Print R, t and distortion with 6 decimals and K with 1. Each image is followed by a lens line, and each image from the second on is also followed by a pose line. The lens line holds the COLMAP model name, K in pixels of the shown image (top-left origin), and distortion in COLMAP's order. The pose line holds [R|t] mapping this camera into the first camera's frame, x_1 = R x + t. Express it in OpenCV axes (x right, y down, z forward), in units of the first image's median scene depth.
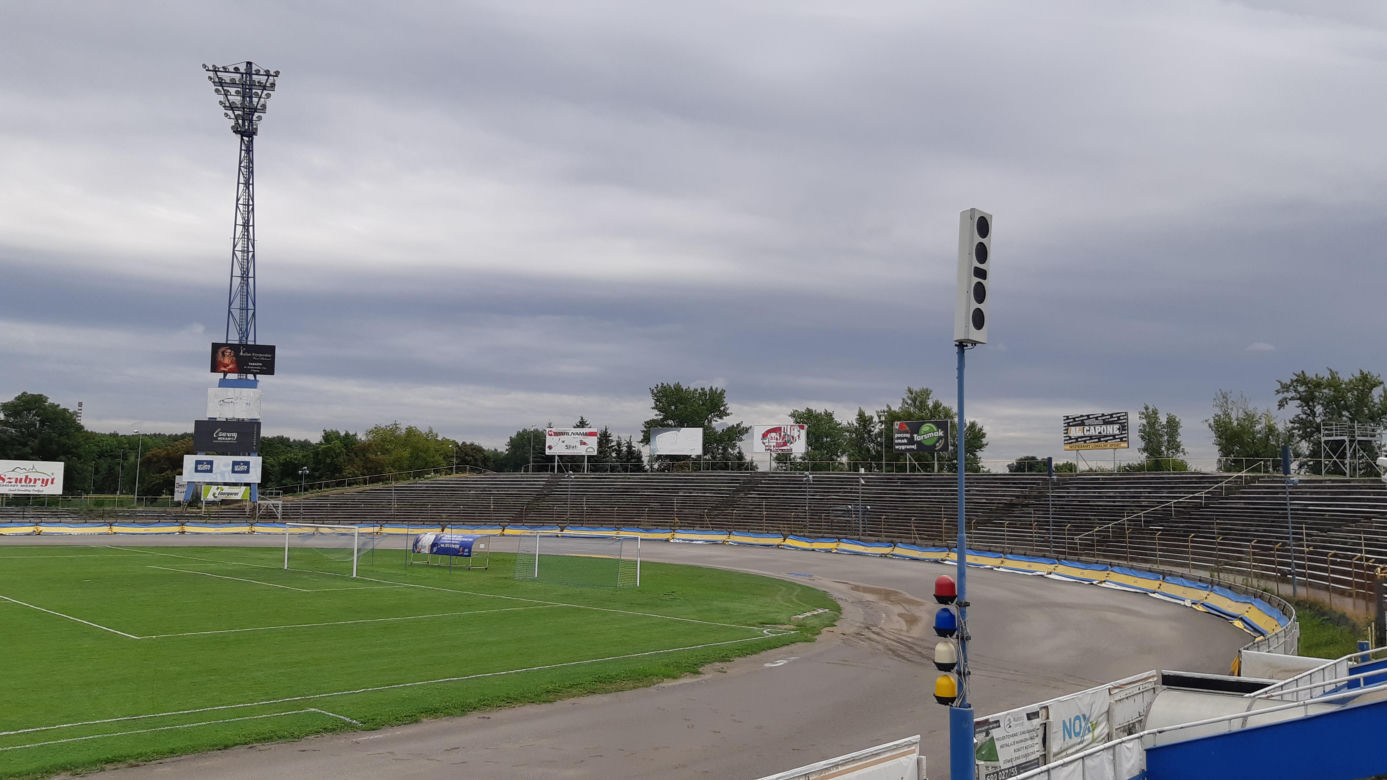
lens RADIAL K [[1077.3, 0, 693.0], [0, 1077.3, 386.8], [0, 0, 1]] dist [0.073285, -0.144928]
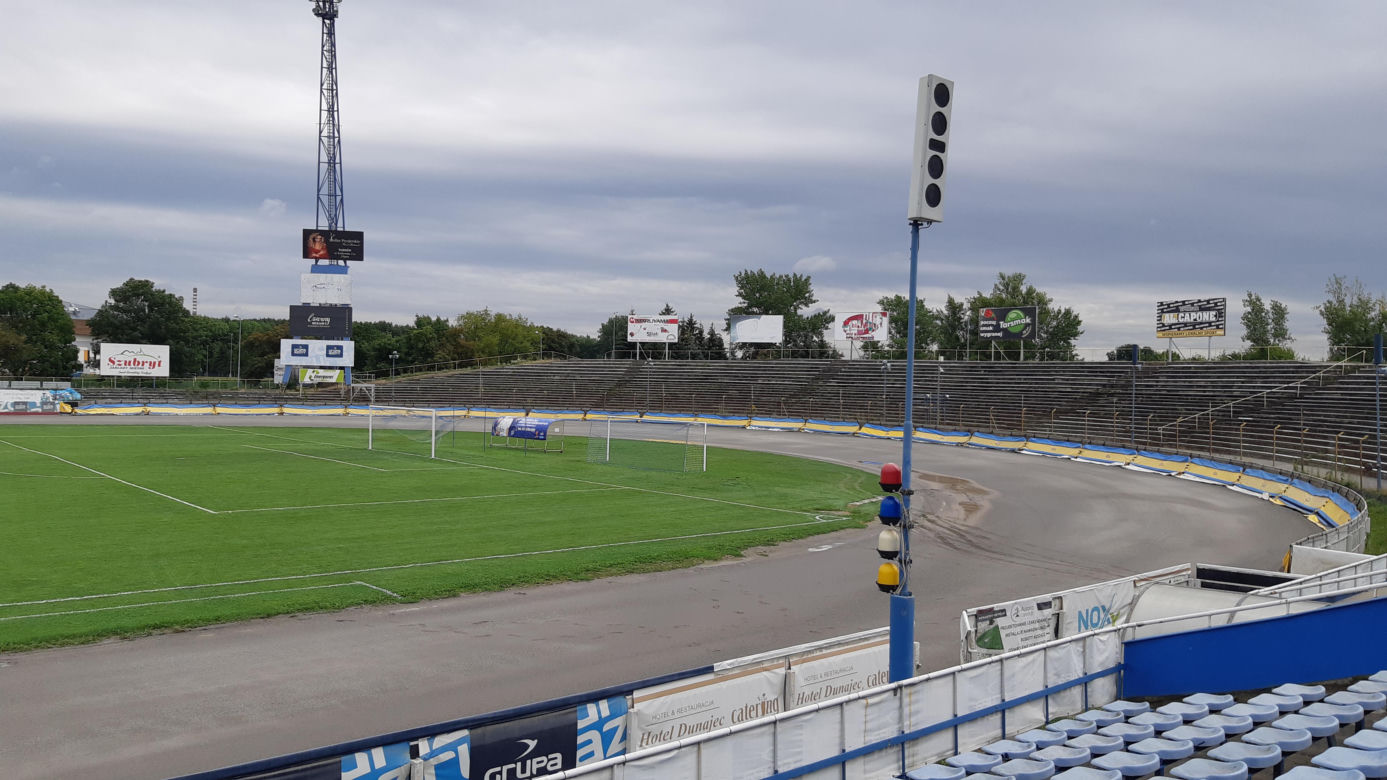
lens RADIAL K [[1076.9, 0, 707.8], [0, 1076.9, 390.9], [0, 0, 1]] dist [0.110067, -0.223564]
pose [[0.996341, 0.008148, -0.085082, 0.027438], [0.001060, 0.994191, 0.107625, 0.000883], [0.085465, -0.107321, 0.990544, 0.005451]]
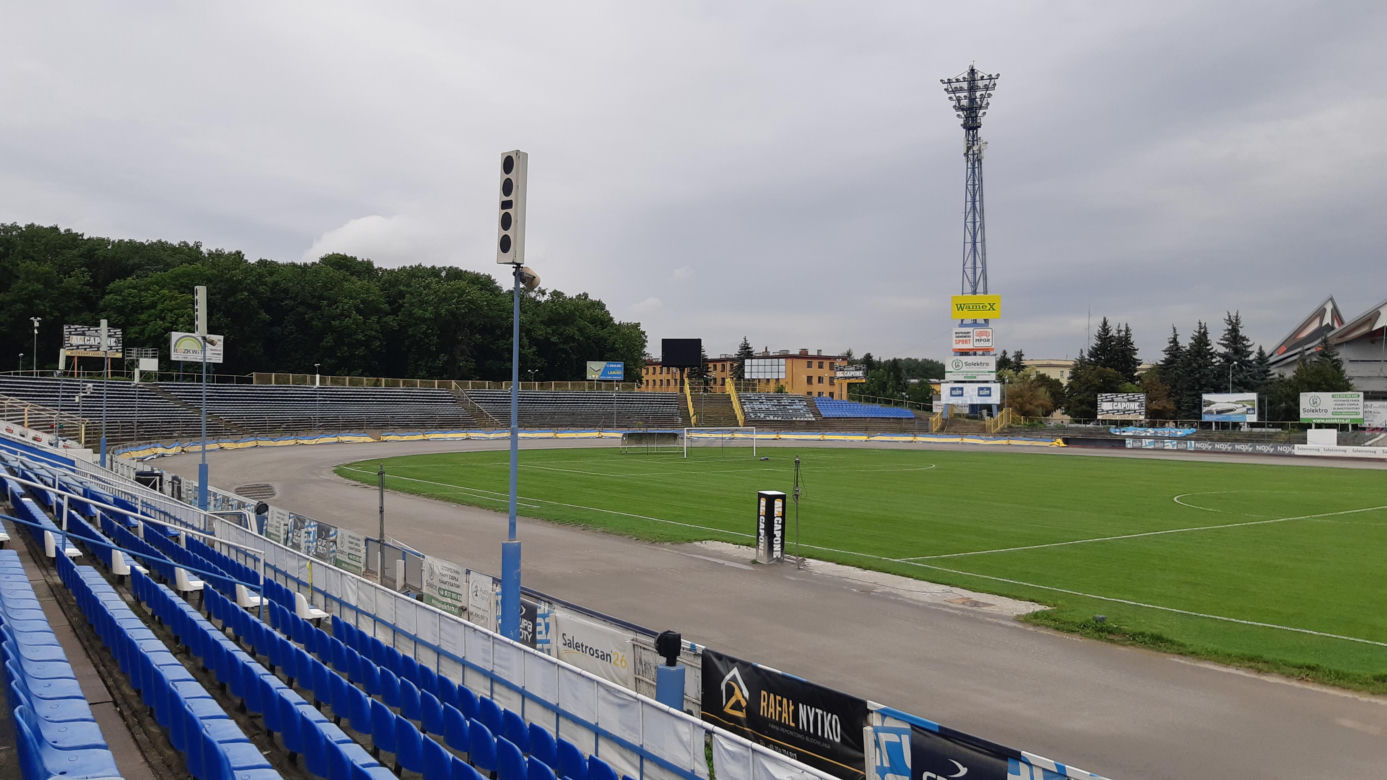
lens RADIAL K [[1082.0, 0, 693.5], [0, 1082.0, 390.0], [0, 0, 1]] dist [0.096163, -0.194491]
pose [[-0.212554, -0.036745, -0.976458, 1.007780], [0.087888, 0.994524, -0.056556, 0.132001], [0.973189, -0.097840, -0.208161, 1.089219]]
